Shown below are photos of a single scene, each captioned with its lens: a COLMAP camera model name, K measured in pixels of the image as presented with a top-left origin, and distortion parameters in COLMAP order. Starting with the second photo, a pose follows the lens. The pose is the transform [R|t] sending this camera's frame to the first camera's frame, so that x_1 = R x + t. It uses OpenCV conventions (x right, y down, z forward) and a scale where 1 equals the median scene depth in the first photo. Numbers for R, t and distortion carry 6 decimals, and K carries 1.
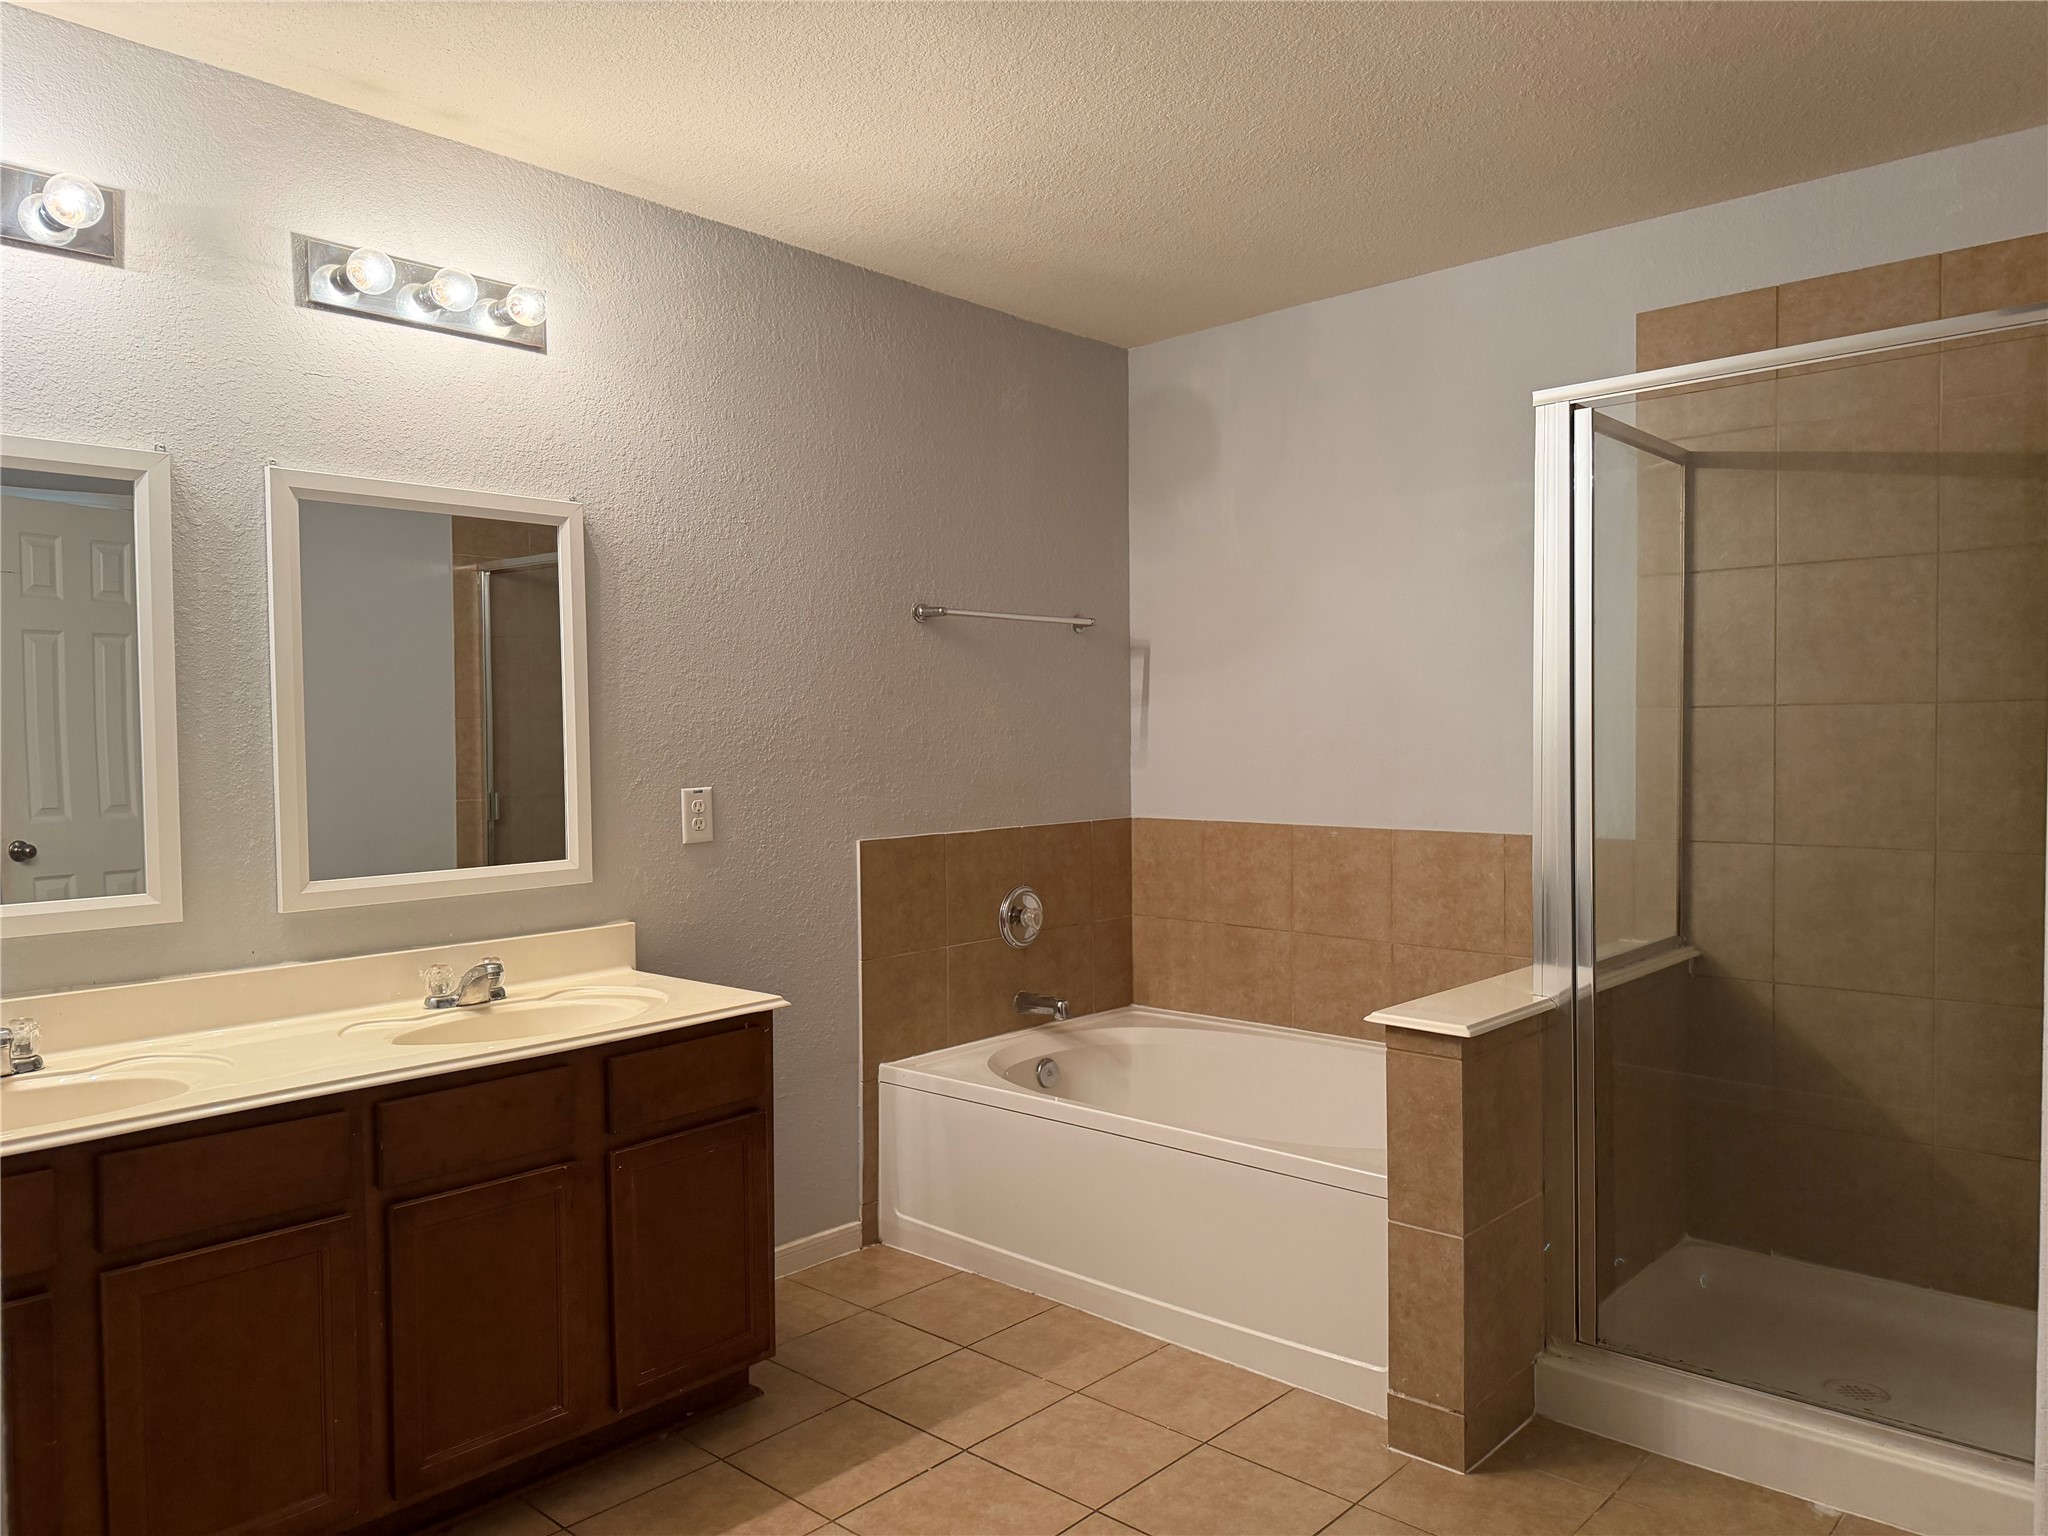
lens RADIAL K [[1440.8, 0, 1017.2], [0, 1440.8, 767.5], [0, 0, 1]] dist [0.080073, -0.112018]
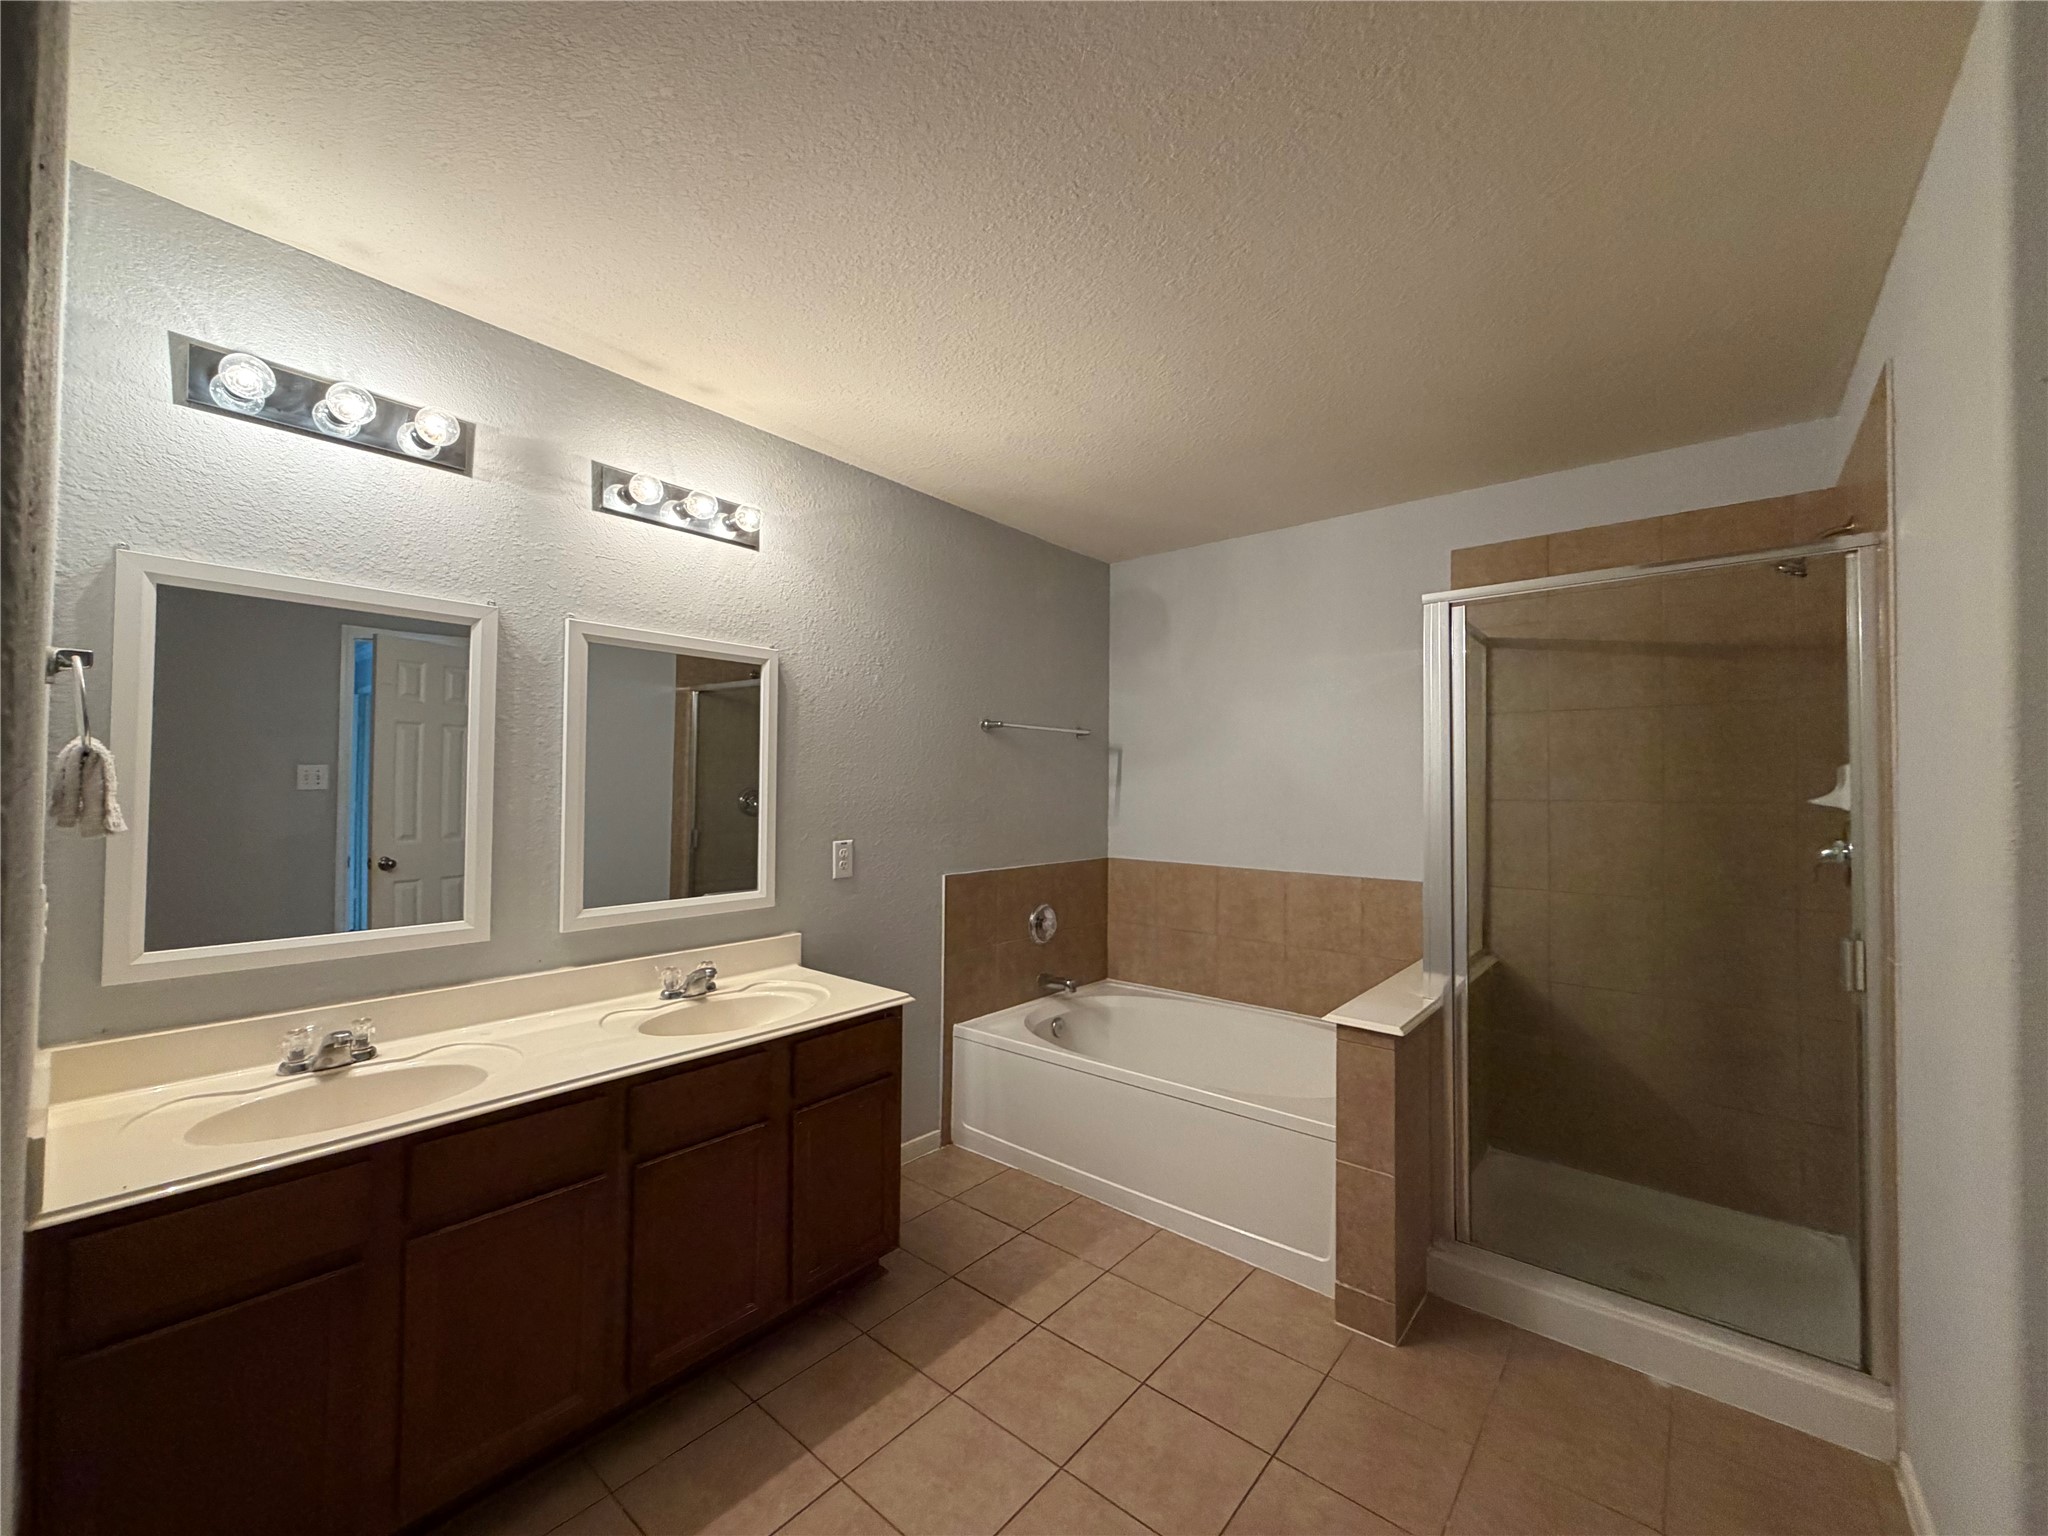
lens RADIAL K [[823.6, 0, 1013.4], [0, 823.6, 763.9], [0, 0, 1]] dist [-0.000280, -0.000129]
pose [[0.998989, 0.021926, 0.039253, -0.073313], [-0.019842, 0.998412, -0.052728, -0.021135], [-0.040347, 0.051896, 0.997837, 0.128137]]
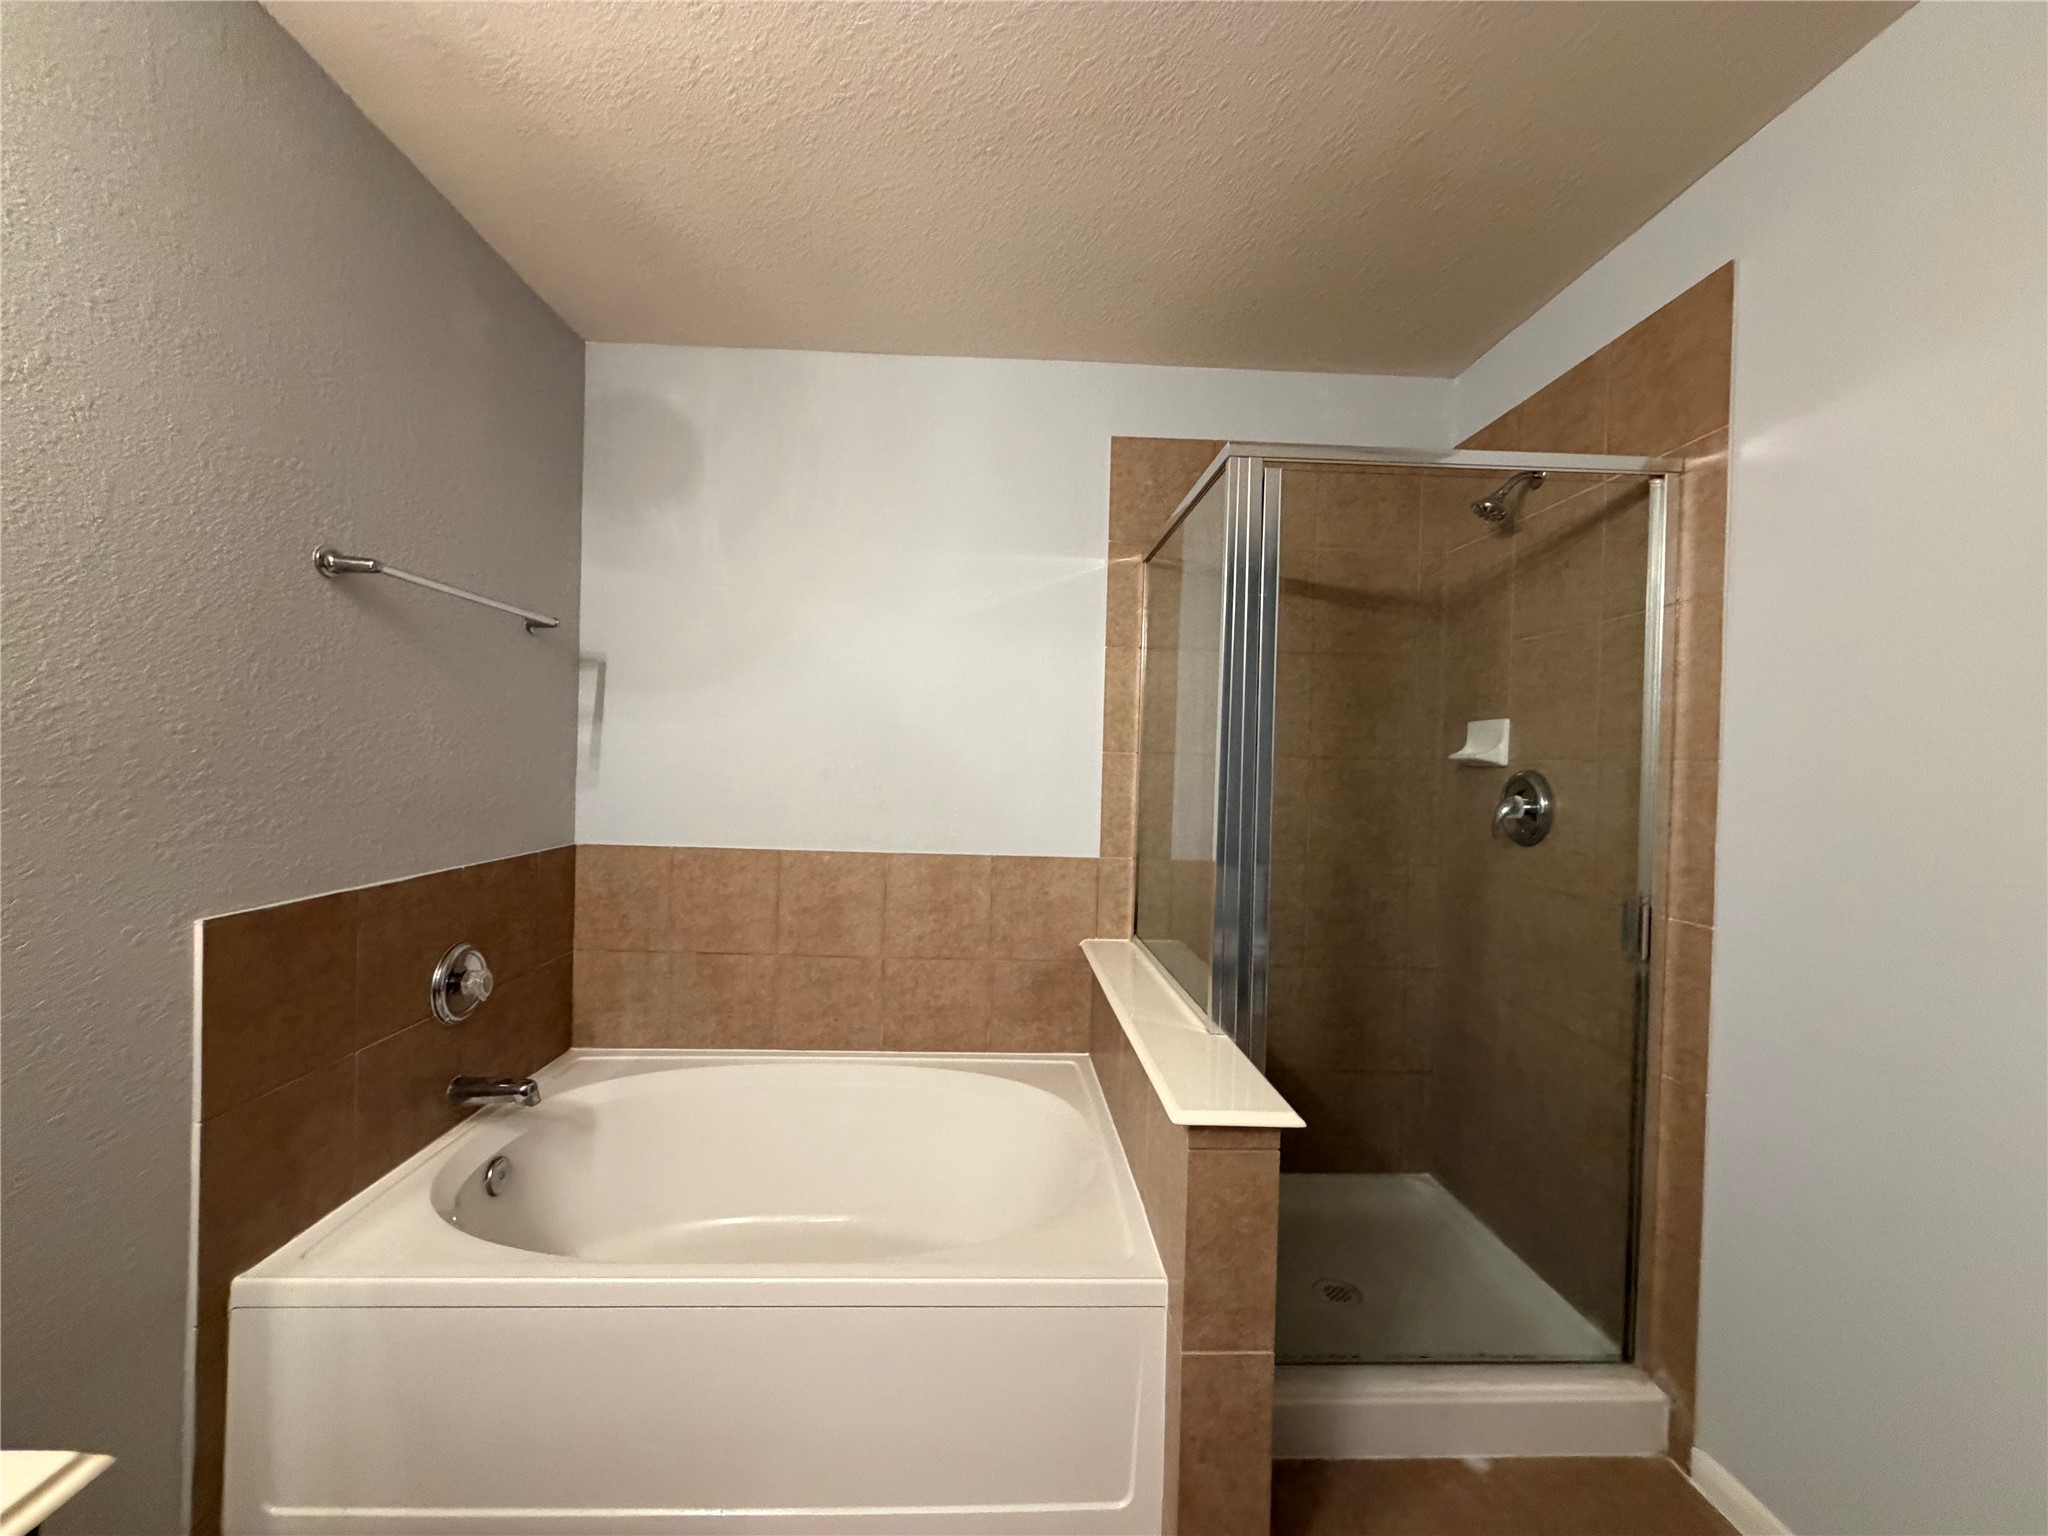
lens RADIAL K [[819.3, 0, 1015.5], [0, 819.3, 769.7], [0, 0, 1]] dist [0.001667, -0.000238]
pose [[0.707989, 0.025848, 0.705750, -0.110525], [-0.019717, 0.999664, -0.016833, -0.011490], [-0.705948, -0.001997, 0.708261, 0.517655]]
